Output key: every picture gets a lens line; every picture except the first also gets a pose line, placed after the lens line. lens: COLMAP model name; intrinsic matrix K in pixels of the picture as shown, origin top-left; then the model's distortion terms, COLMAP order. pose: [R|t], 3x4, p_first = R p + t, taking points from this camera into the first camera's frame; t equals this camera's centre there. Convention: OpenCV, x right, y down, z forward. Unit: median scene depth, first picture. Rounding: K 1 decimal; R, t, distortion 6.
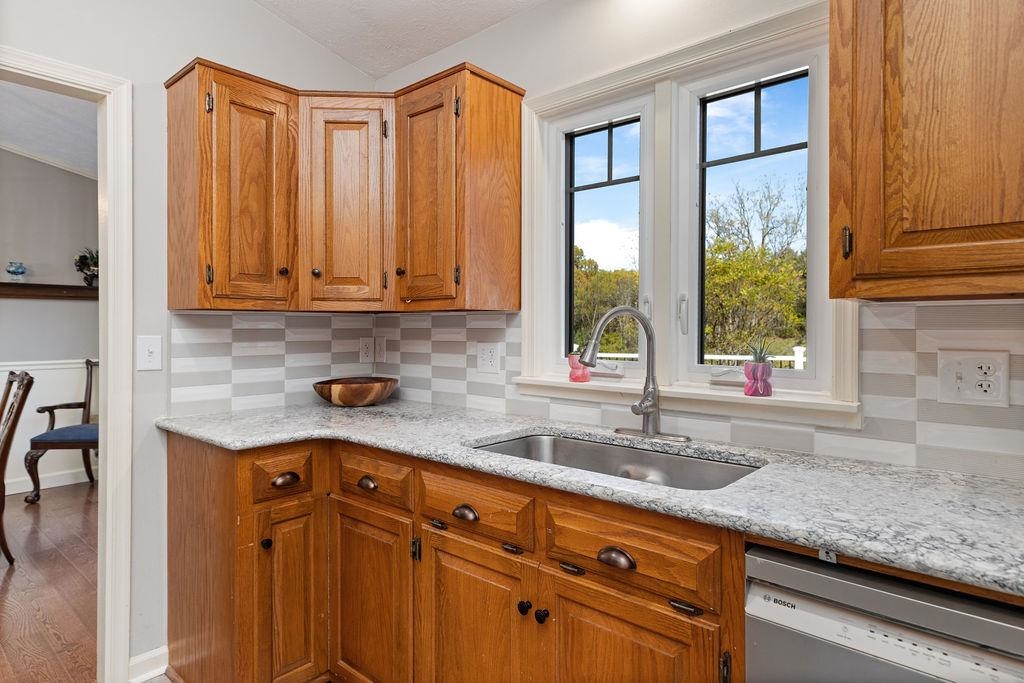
lens RADIAL K [[571.7, 0, 509.9], [0, 571.7, 331.5], [0, 0, 1]] dist [-0.001318, 0.000627]
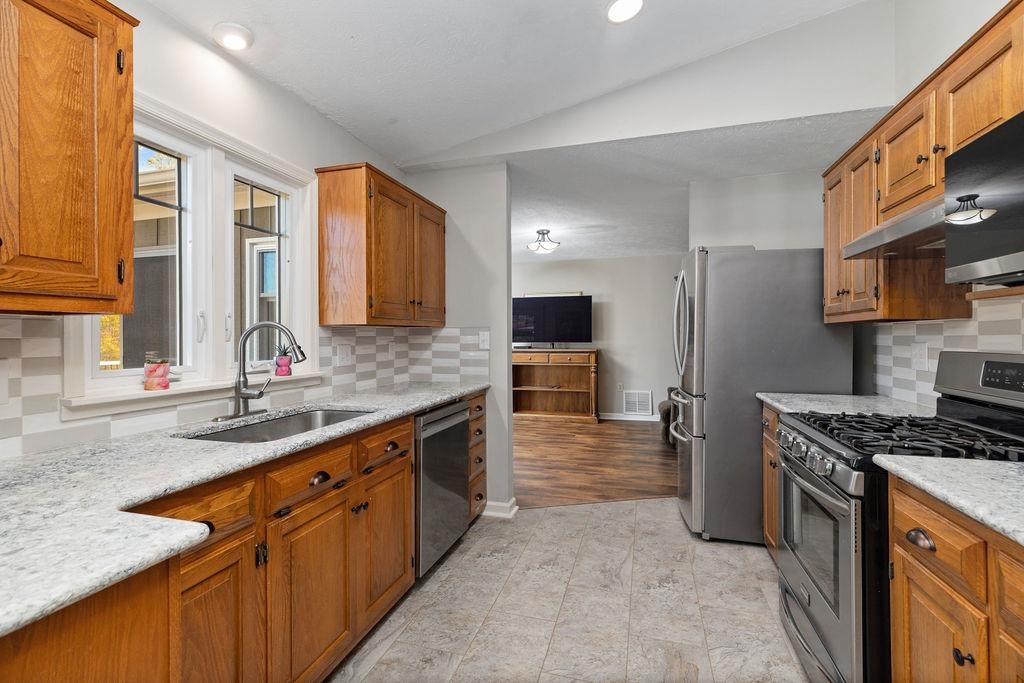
lens RADIAL K [[461.0, 0, 504.2], [0, 461.0, 336.9], [0, 0, 1]] dist [0.008747, 0.000197]
pose [[-0.416742, -0.002746, 0.909021, -1.115822], [0.008737, 0.999937, 0.007026, -0.009886], [-0.908983, 0.010870, -0.416691, 0.972261]]
